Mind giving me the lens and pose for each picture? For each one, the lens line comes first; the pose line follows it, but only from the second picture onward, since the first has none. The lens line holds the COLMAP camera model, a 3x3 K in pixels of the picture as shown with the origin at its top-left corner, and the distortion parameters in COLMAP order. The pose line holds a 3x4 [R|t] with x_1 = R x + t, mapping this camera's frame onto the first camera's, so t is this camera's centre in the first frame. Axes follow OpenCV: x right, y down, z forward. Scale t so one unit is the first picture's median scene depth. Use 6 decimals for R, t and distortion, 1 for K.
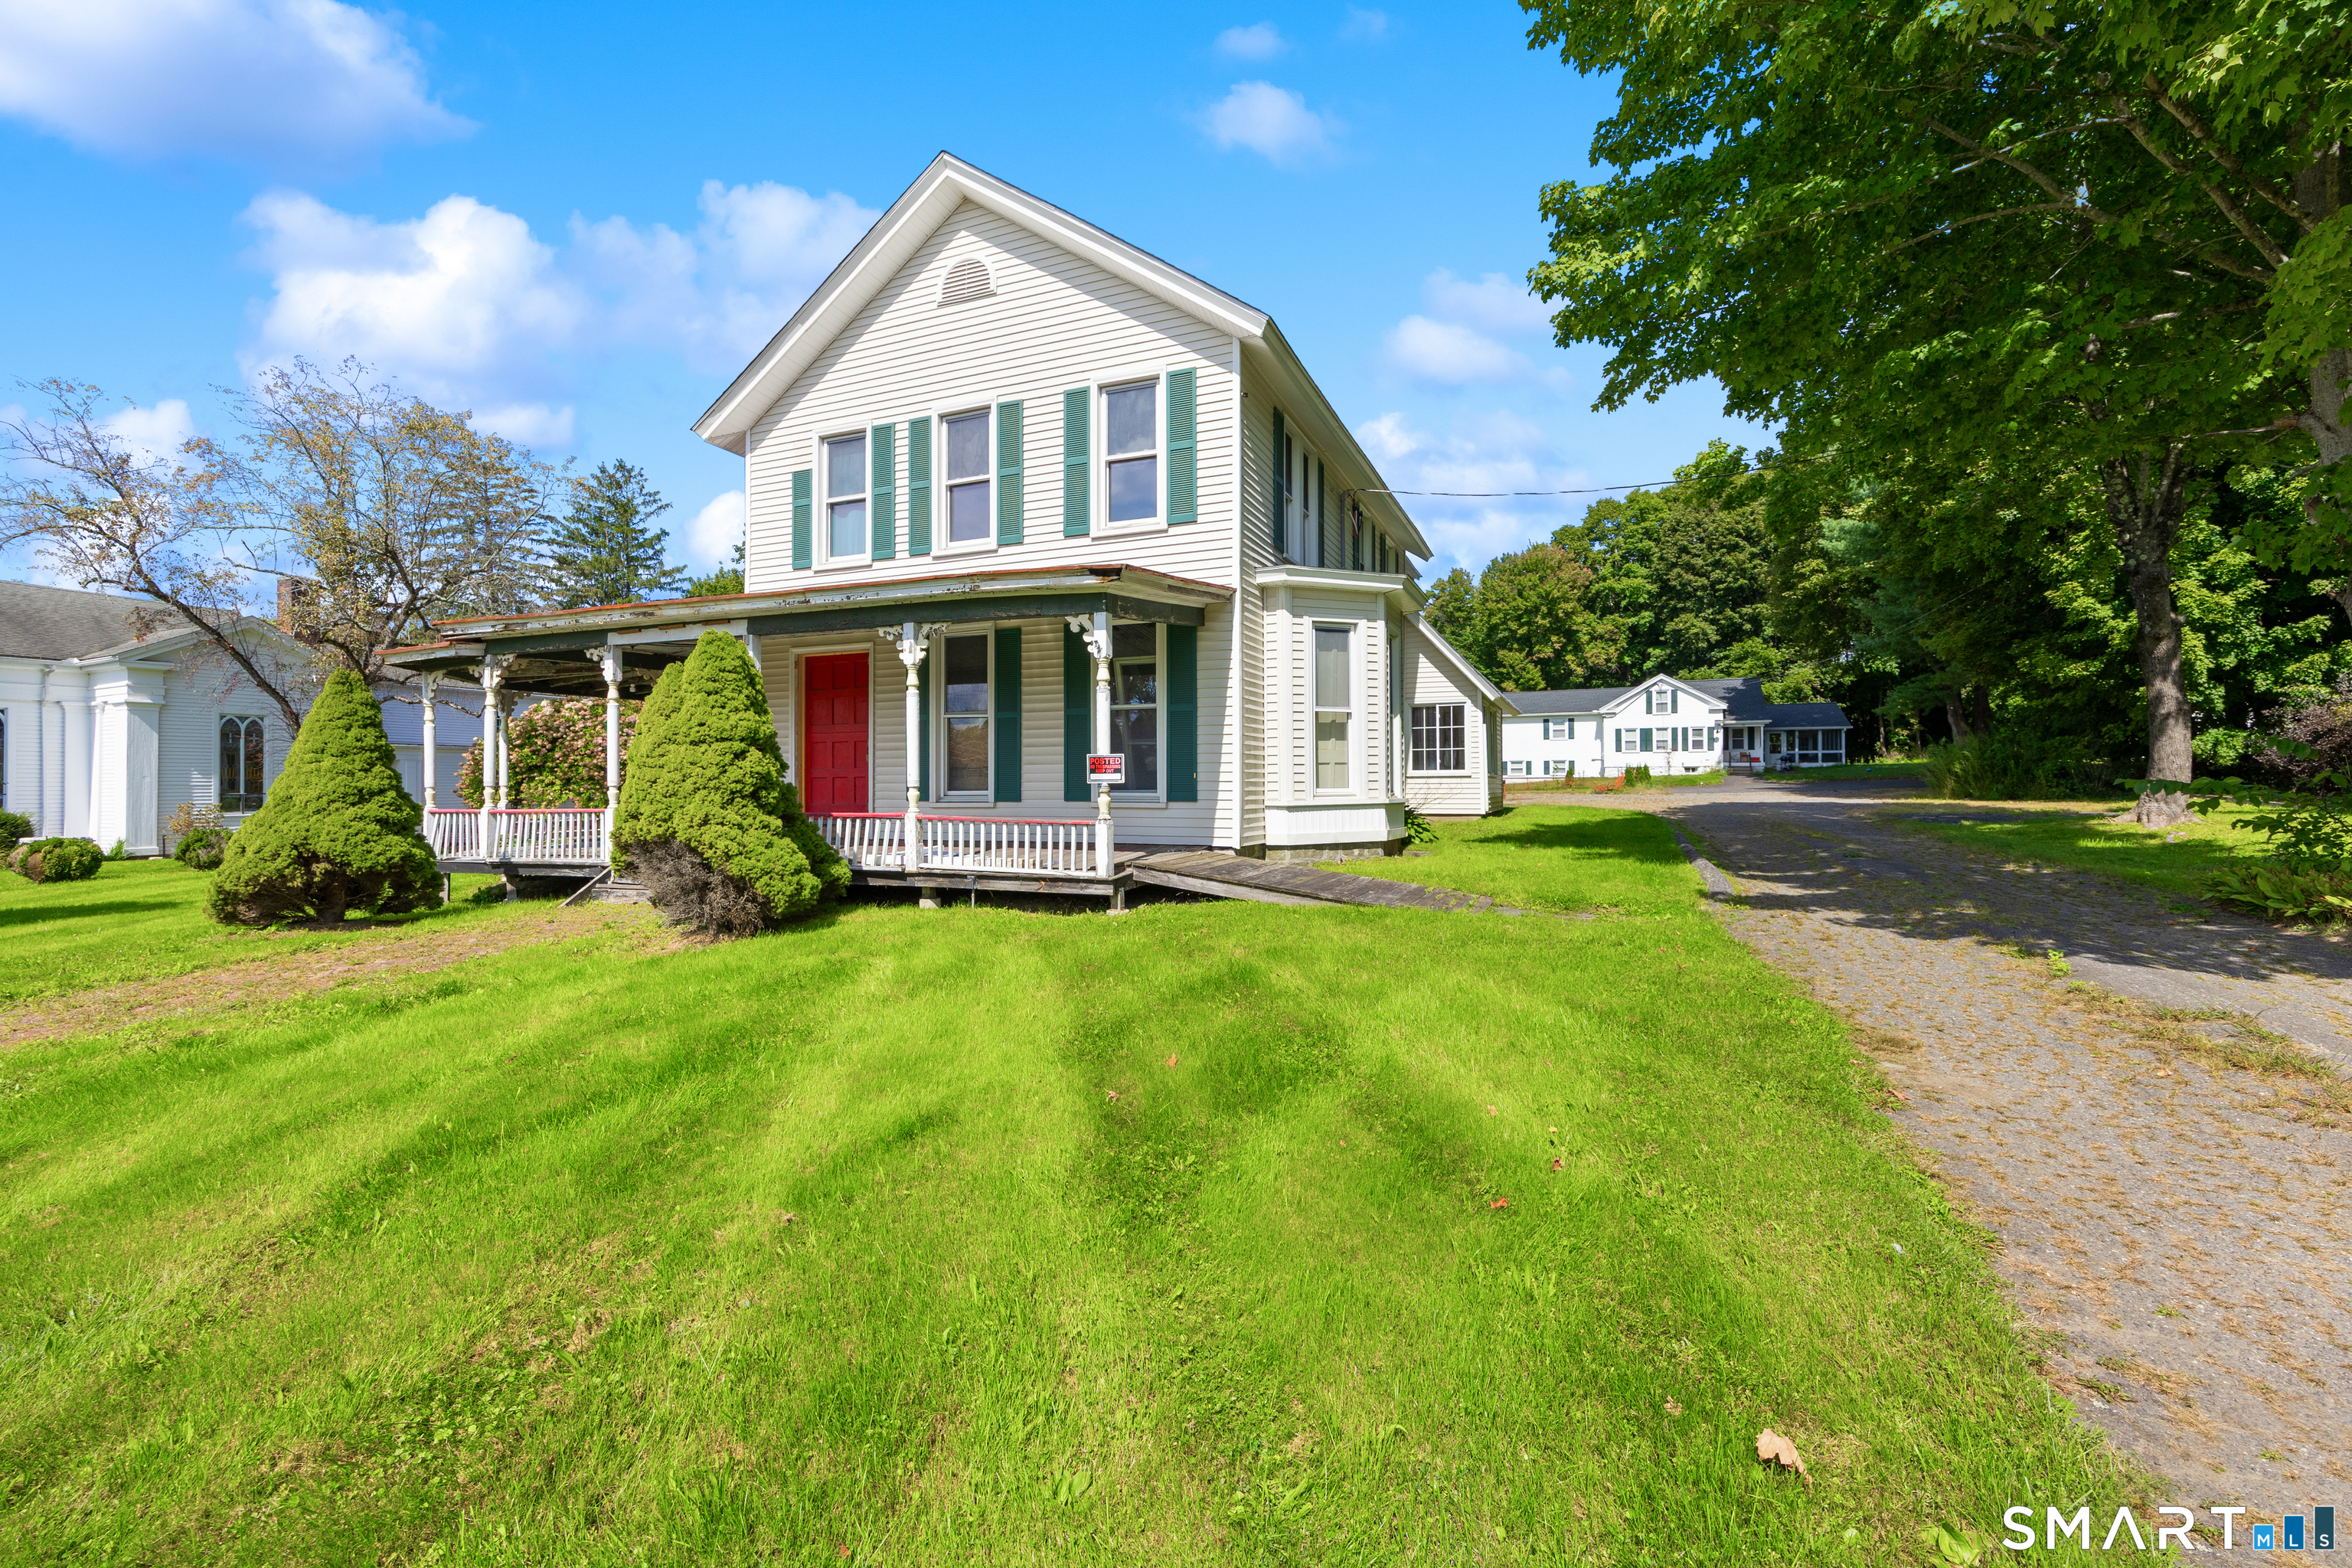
lens RADIAL K [[969.4, 0, 1075.8], [0, 969.4, 782.2], [0, 0, 1]] dist [-0.001119, 0.000643]
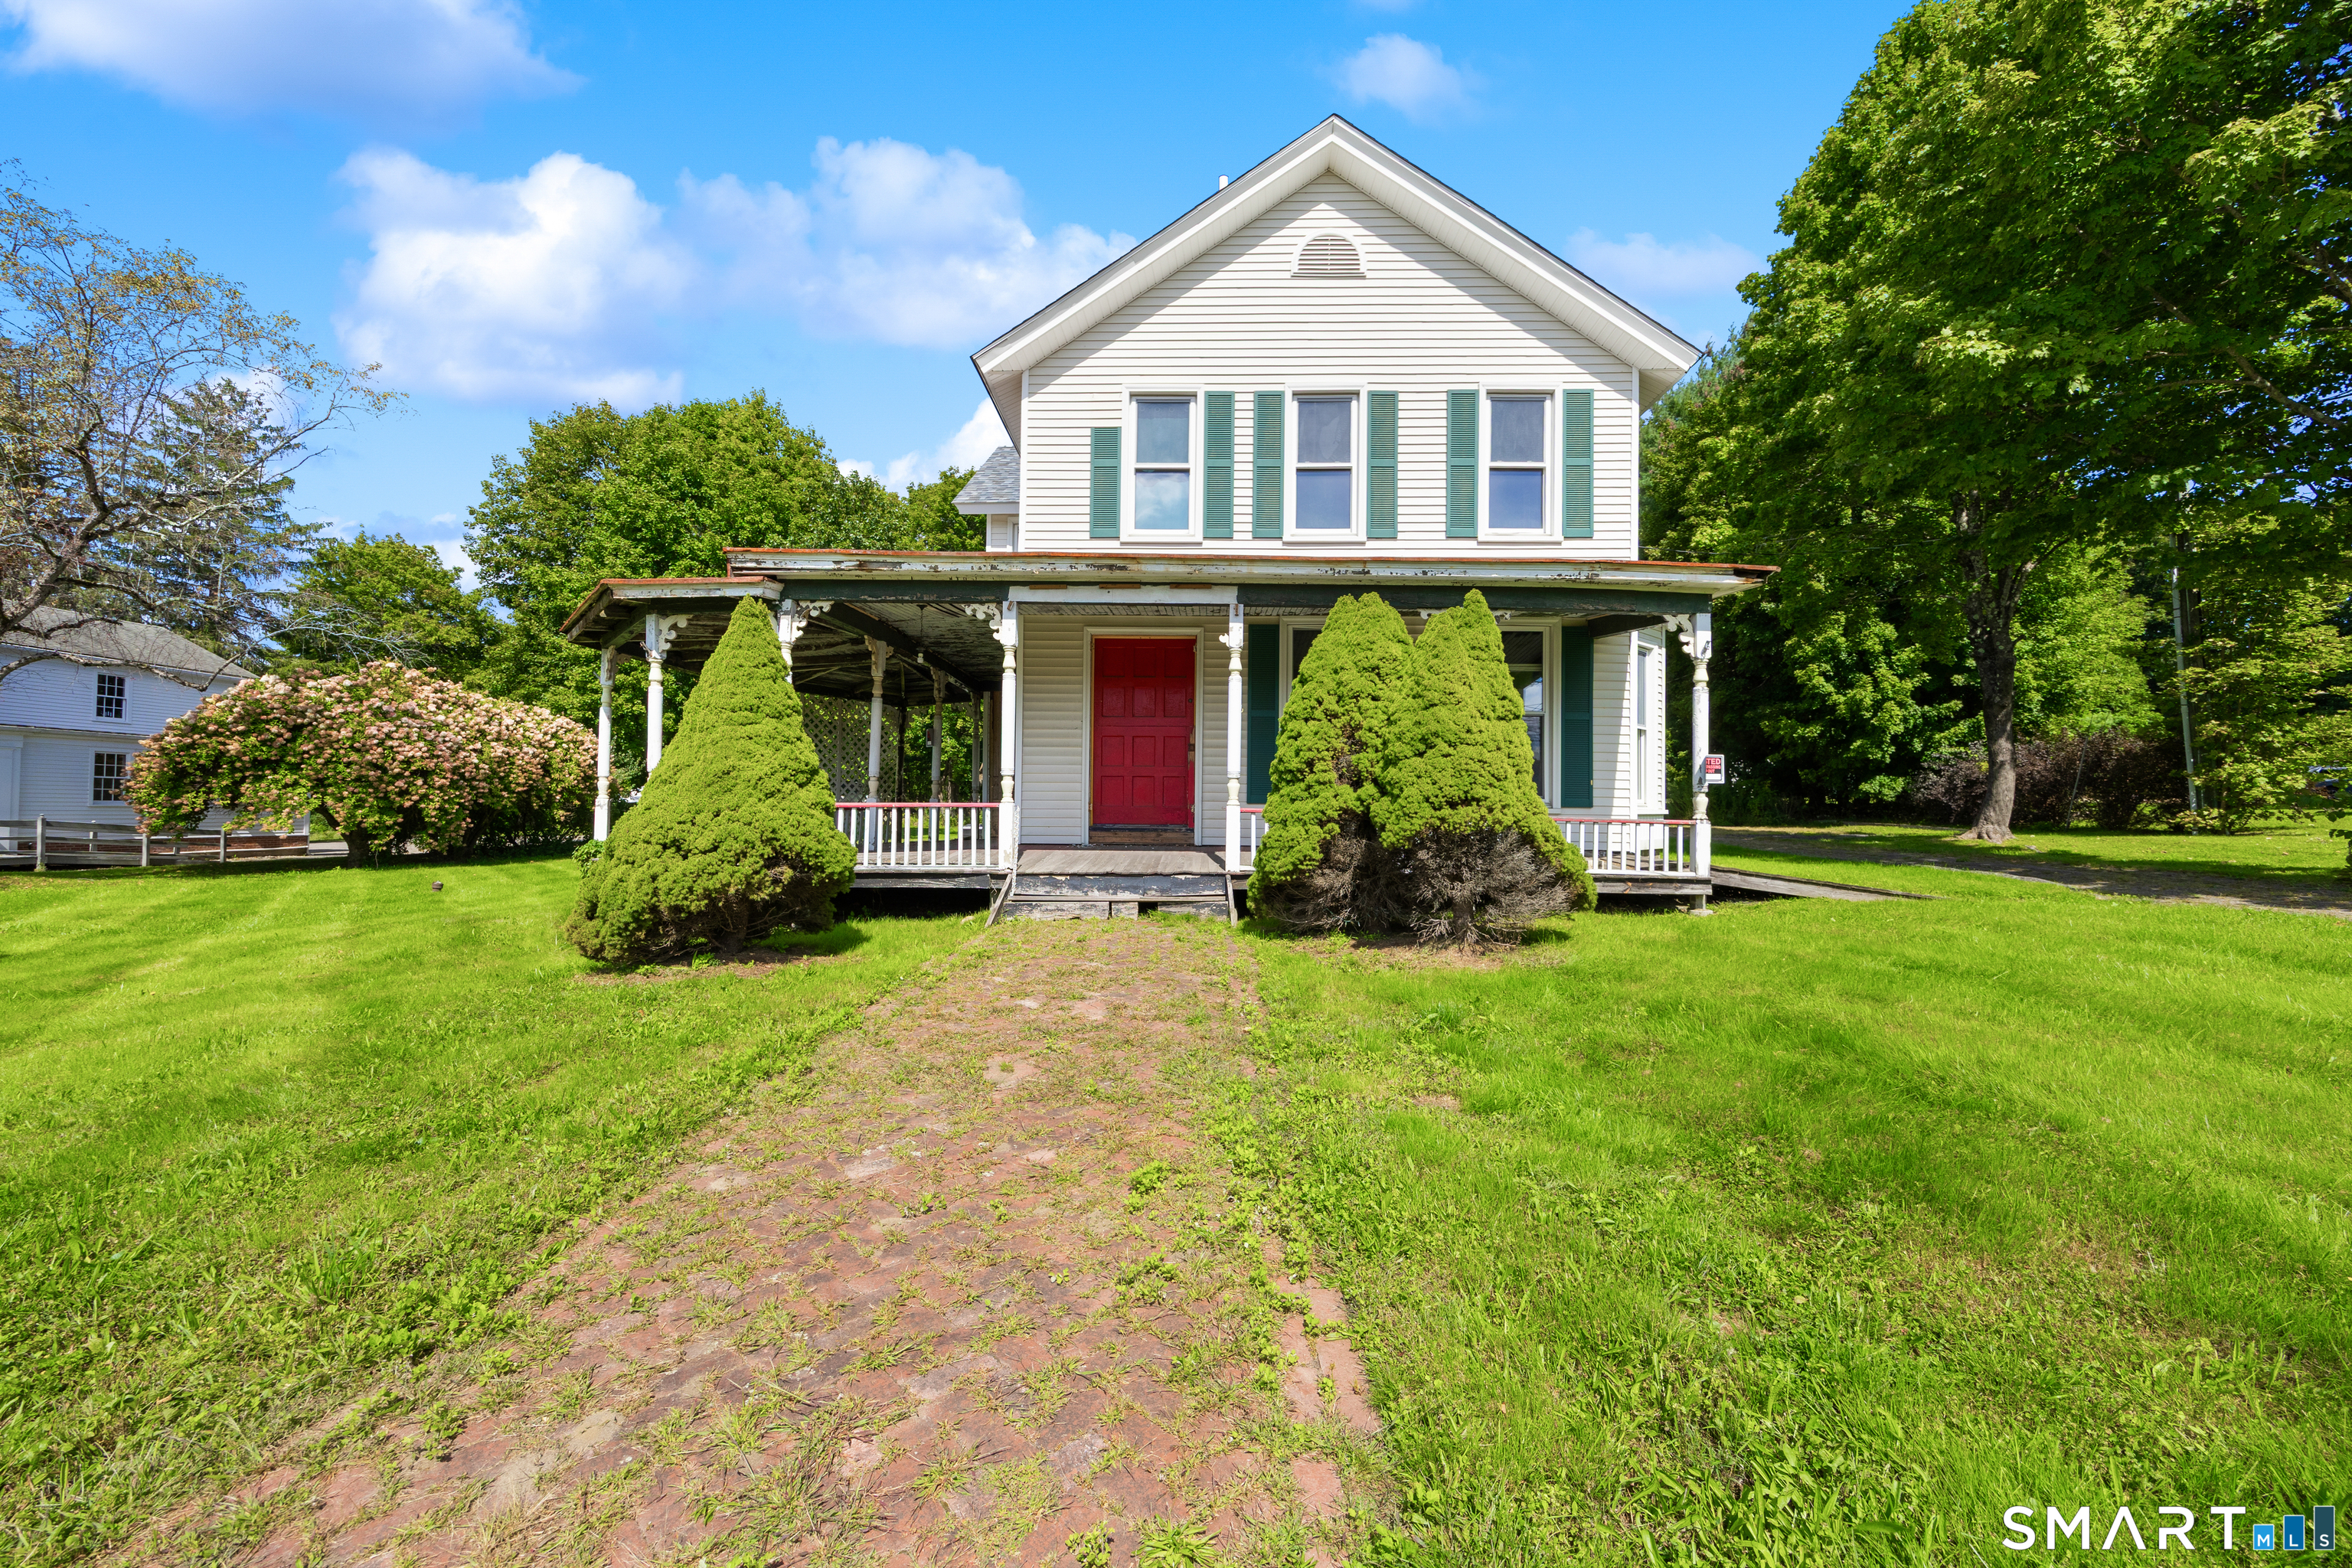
lens RADIAL K [[969.4, 0, 1154.2], [0, 969.4, 793.4], [0, 0, 1]] dist [-0.001119, 0.000643]
pose [[0.933048, 0.025786, 0.358826, -0.606384], [-0.020126, 0.999607, -0.019500, 0.030069], [-0.359188, 0.010973, 0.933201, 0.184654]]
